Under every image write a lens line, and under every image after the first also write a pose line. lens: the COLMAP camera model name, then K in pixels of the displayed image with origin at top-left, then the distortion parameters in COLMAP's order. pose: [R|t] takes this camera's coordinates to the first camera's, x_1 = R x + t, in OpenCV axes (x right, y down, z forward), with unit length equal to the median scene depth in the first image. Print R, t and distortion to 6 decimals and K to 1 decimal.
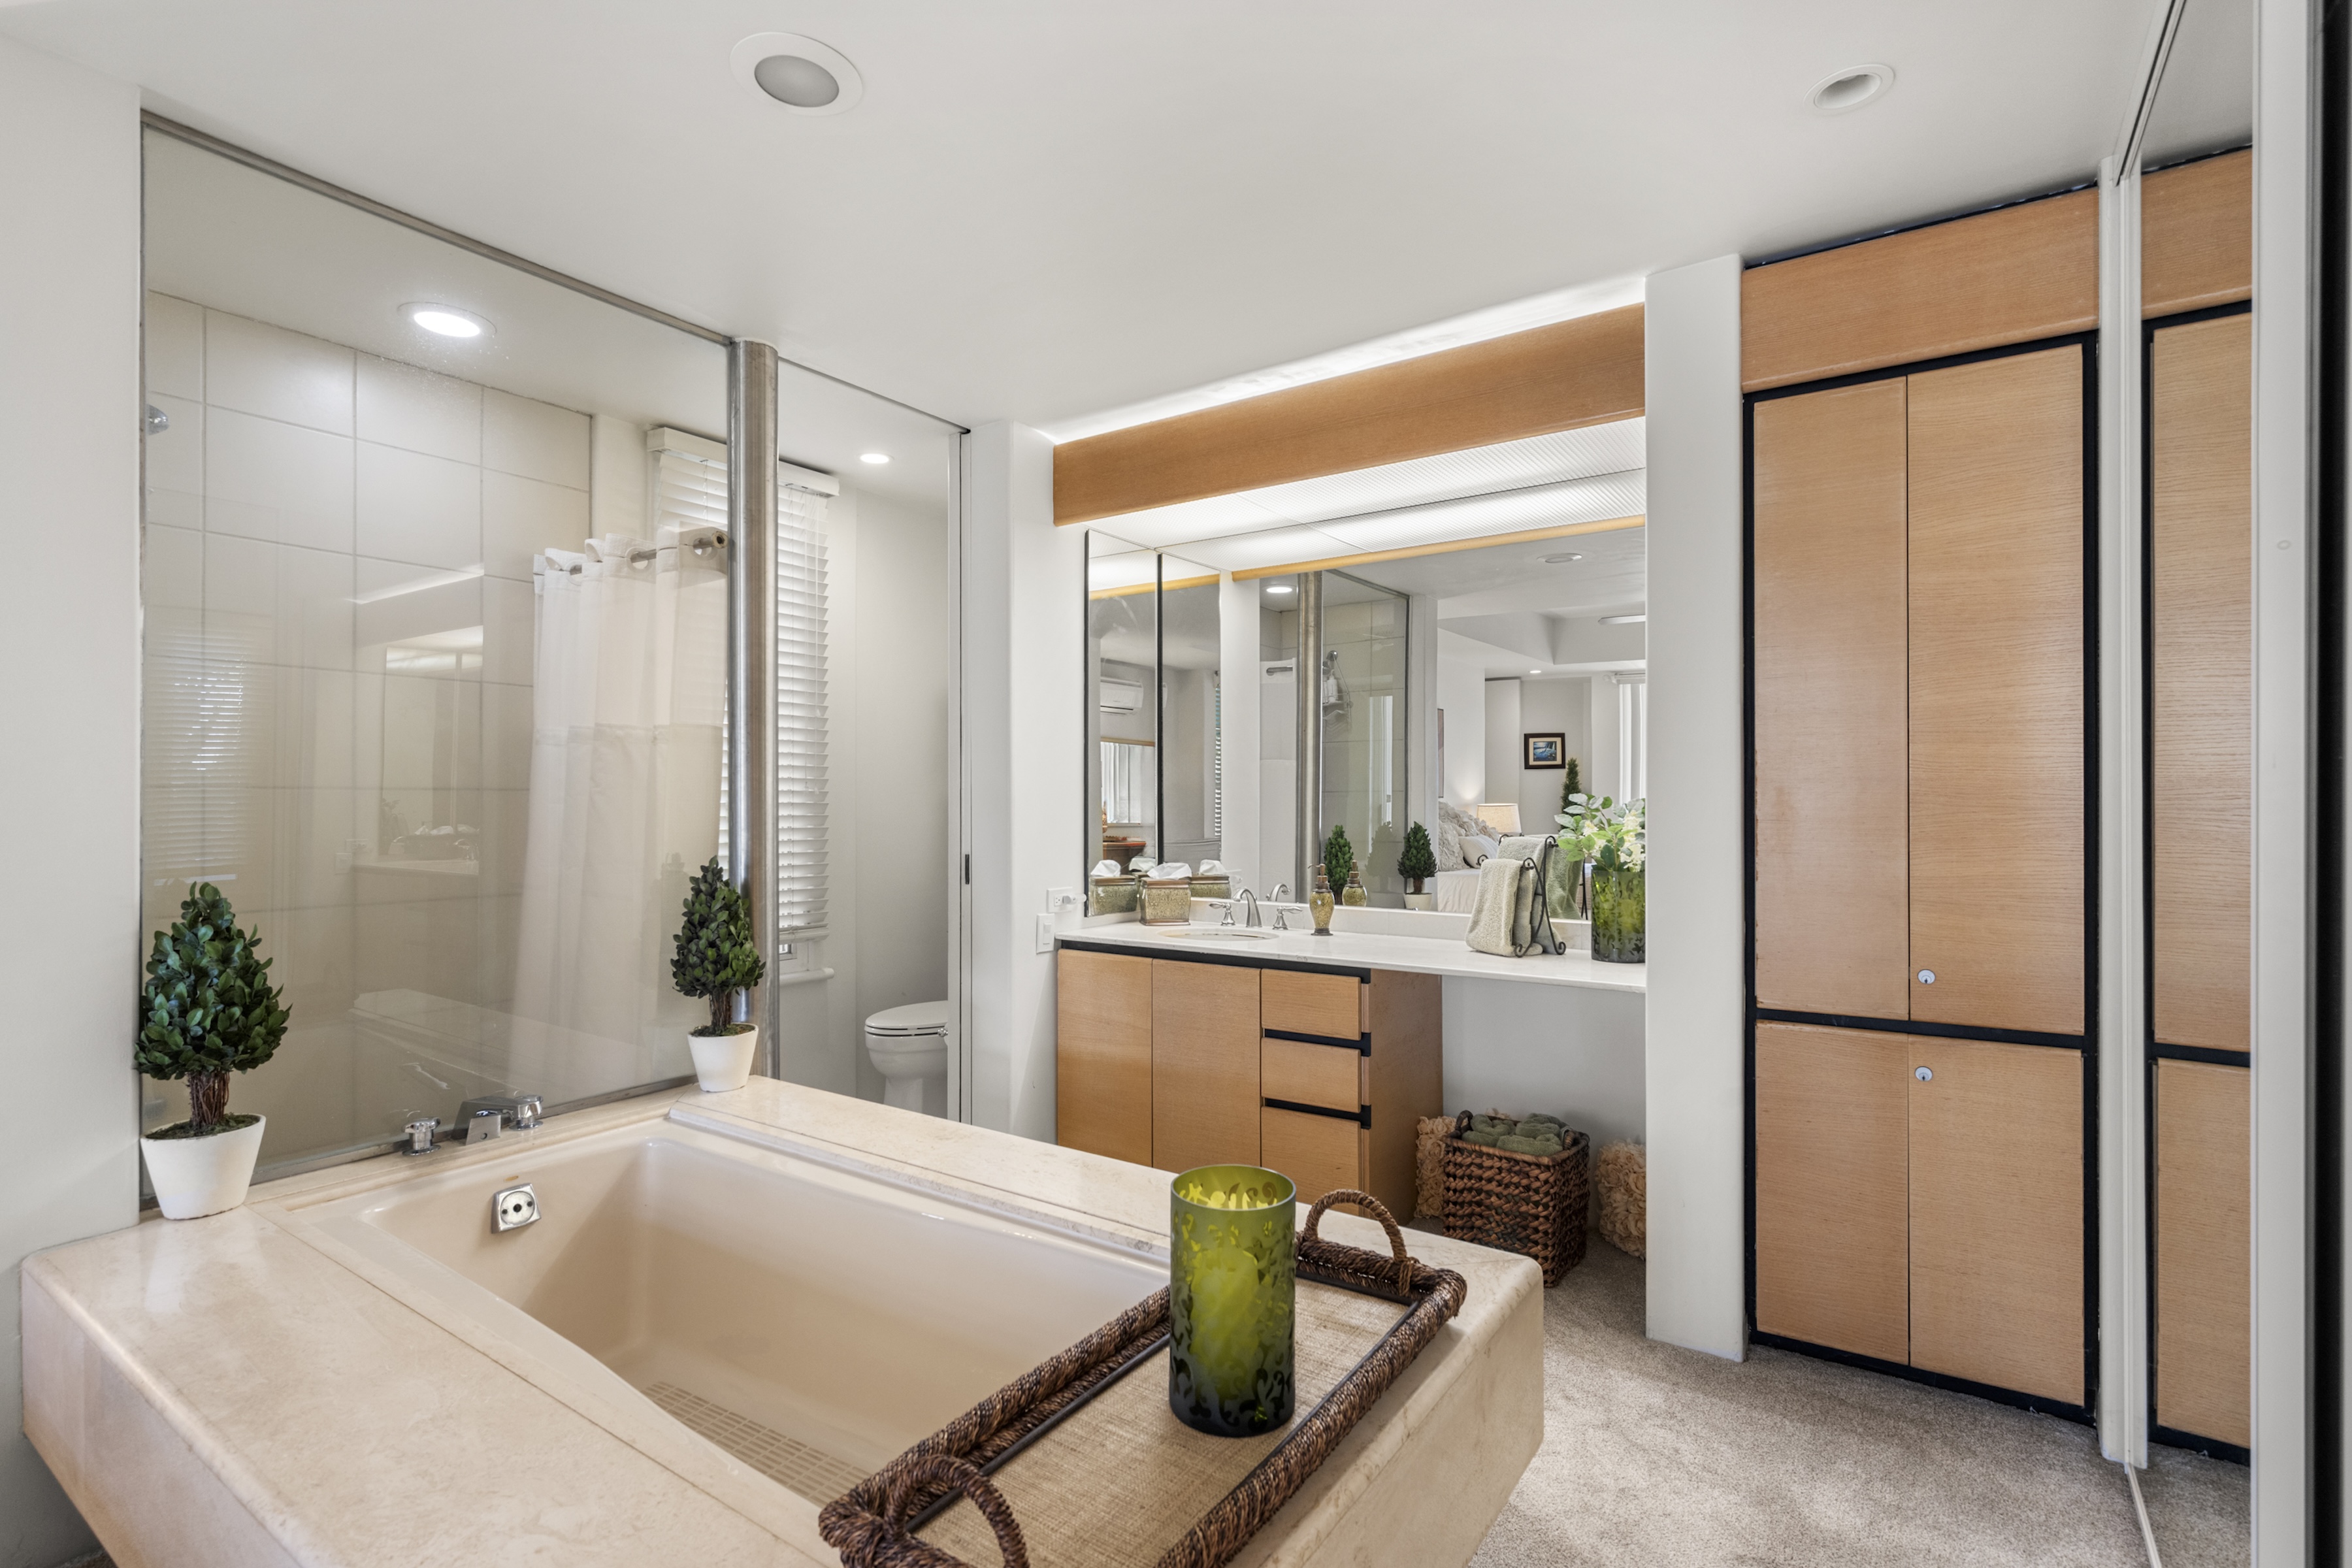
lens RADIAL K [[1084.8, 0, 1176.9], [0, 1084.8, 793.0], [0, 0, 1]] dist [0.004899, -0.001417]
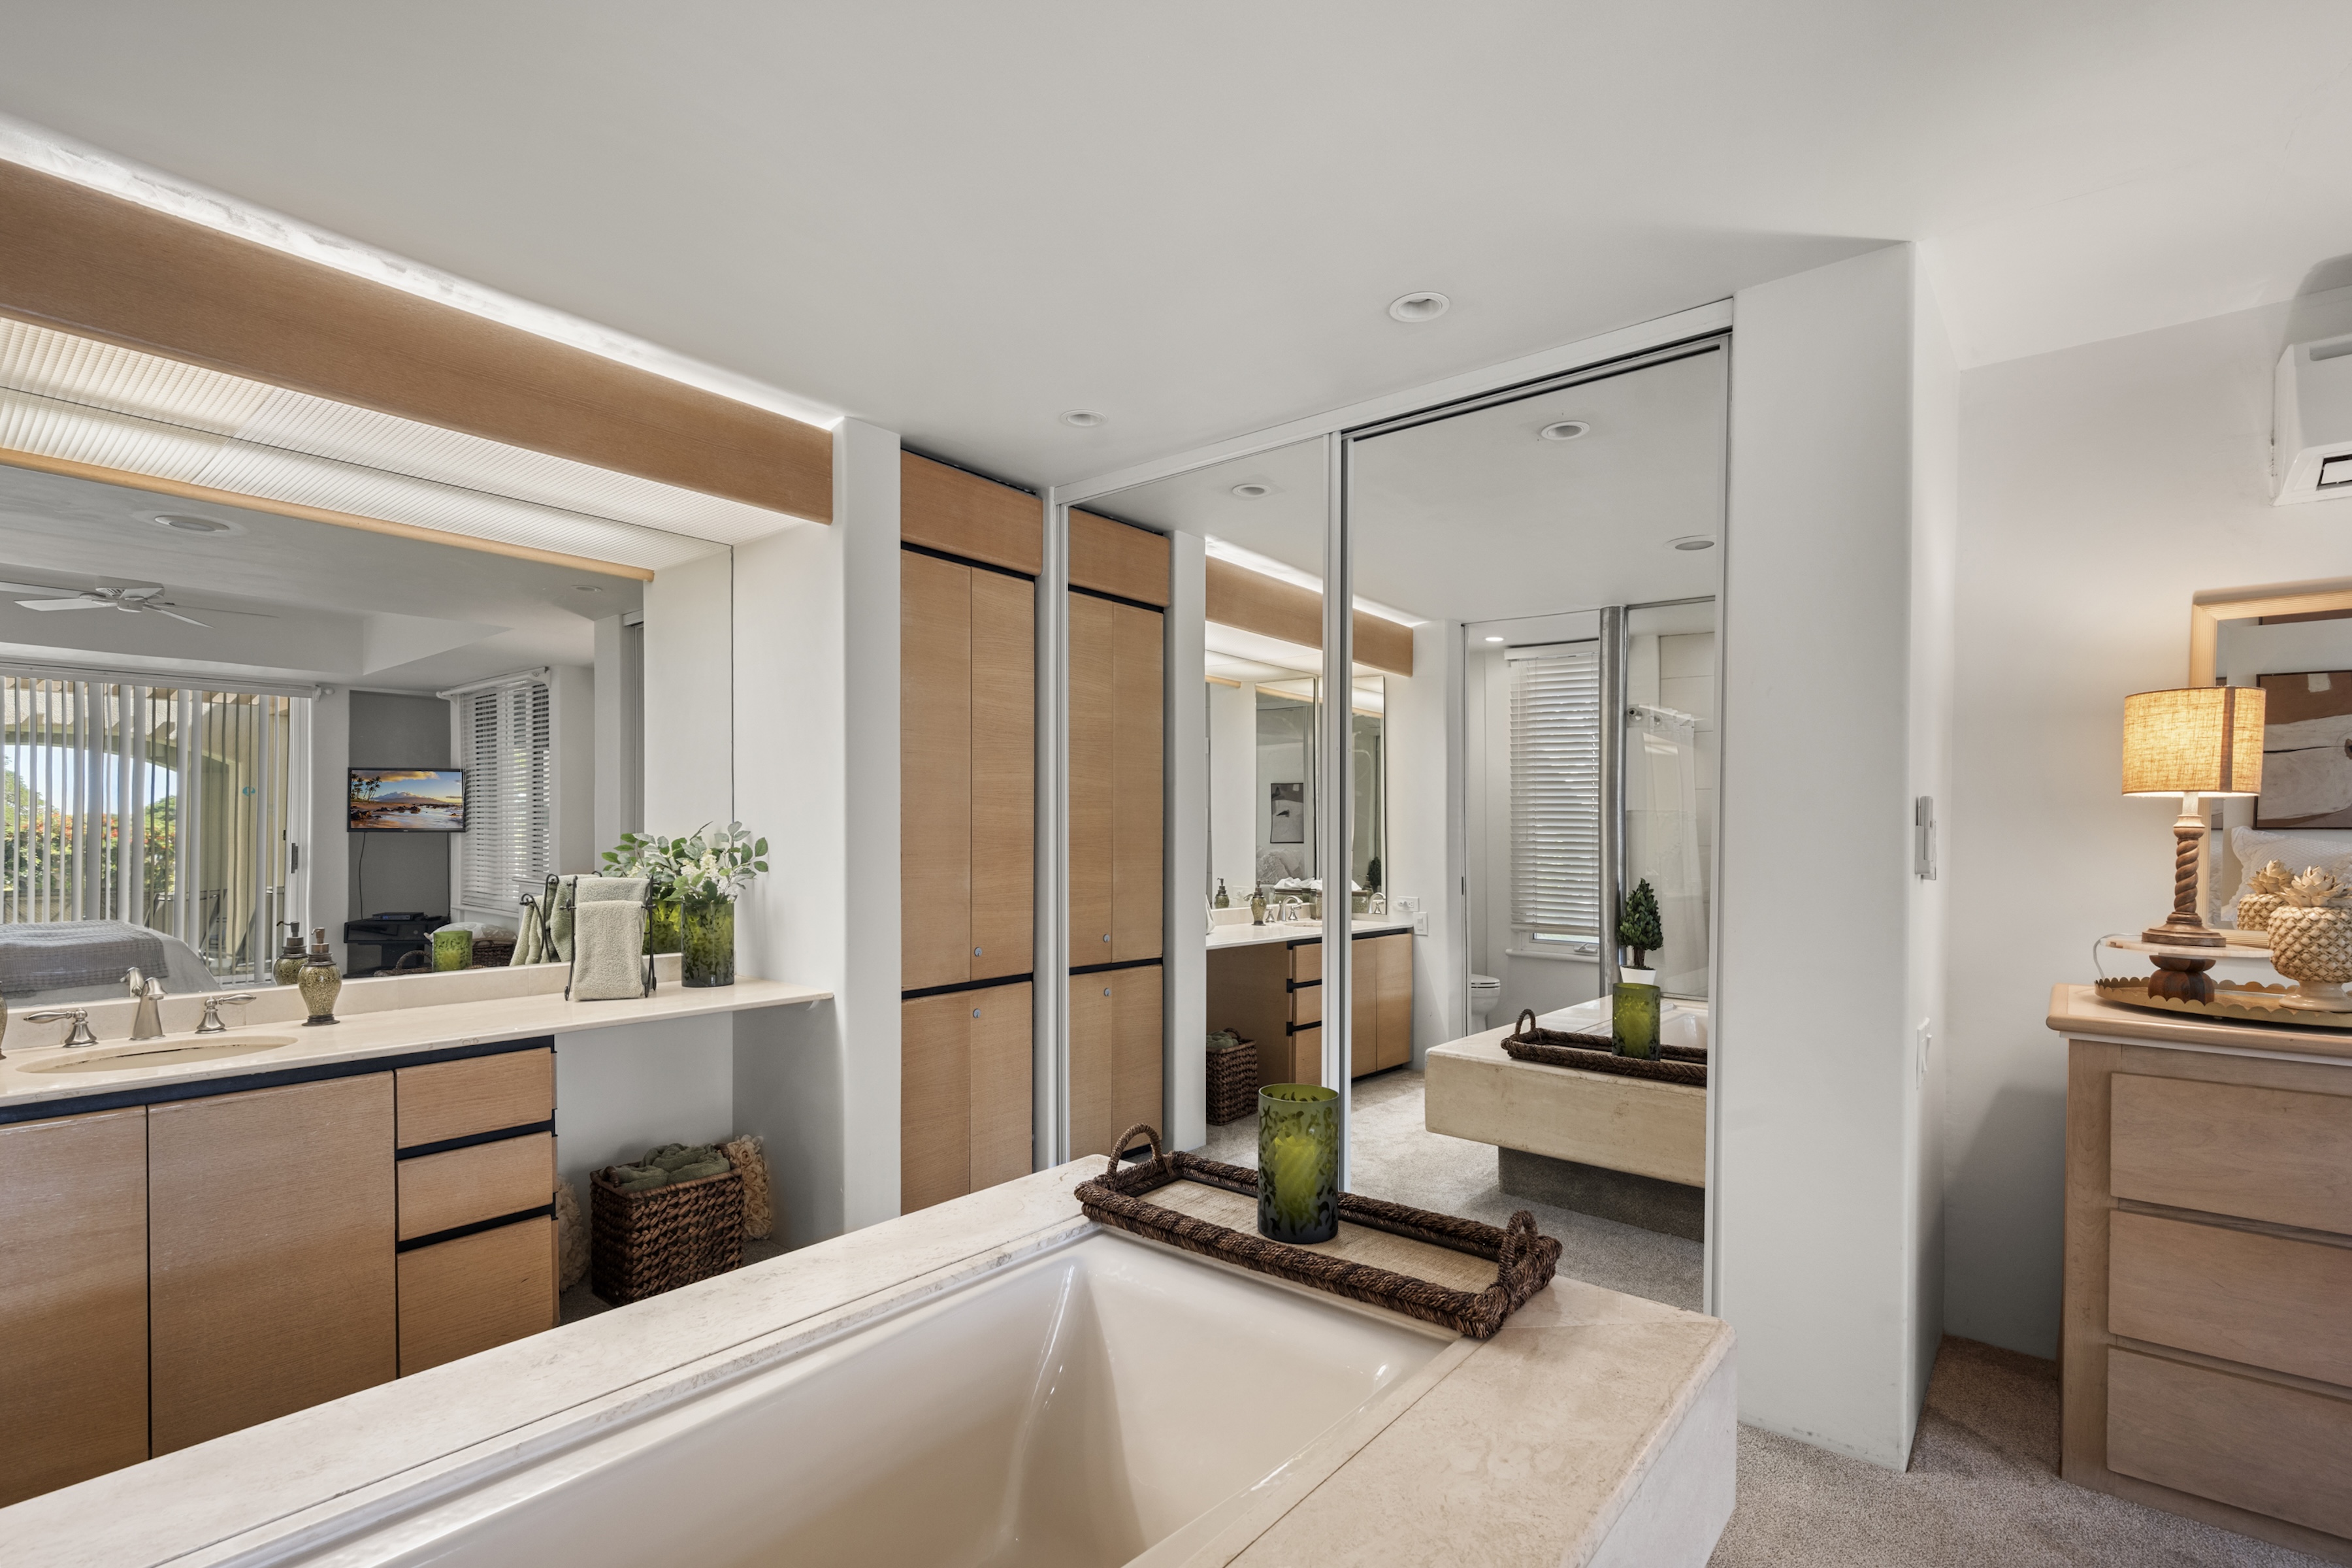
lens RADIAL K [[1084.8, 0, 1146.6], [0, 1084.8, 834.0], [0, 0, 1]] dist [0.004899, -0.001417]
pose [[0.106481, 0.002067, 0.994313, -0.671352], [-0.010863, 0.999941, -0.000915, -0.003209], [-0.994255, -0.010703, 0.106497, 0.462710]]
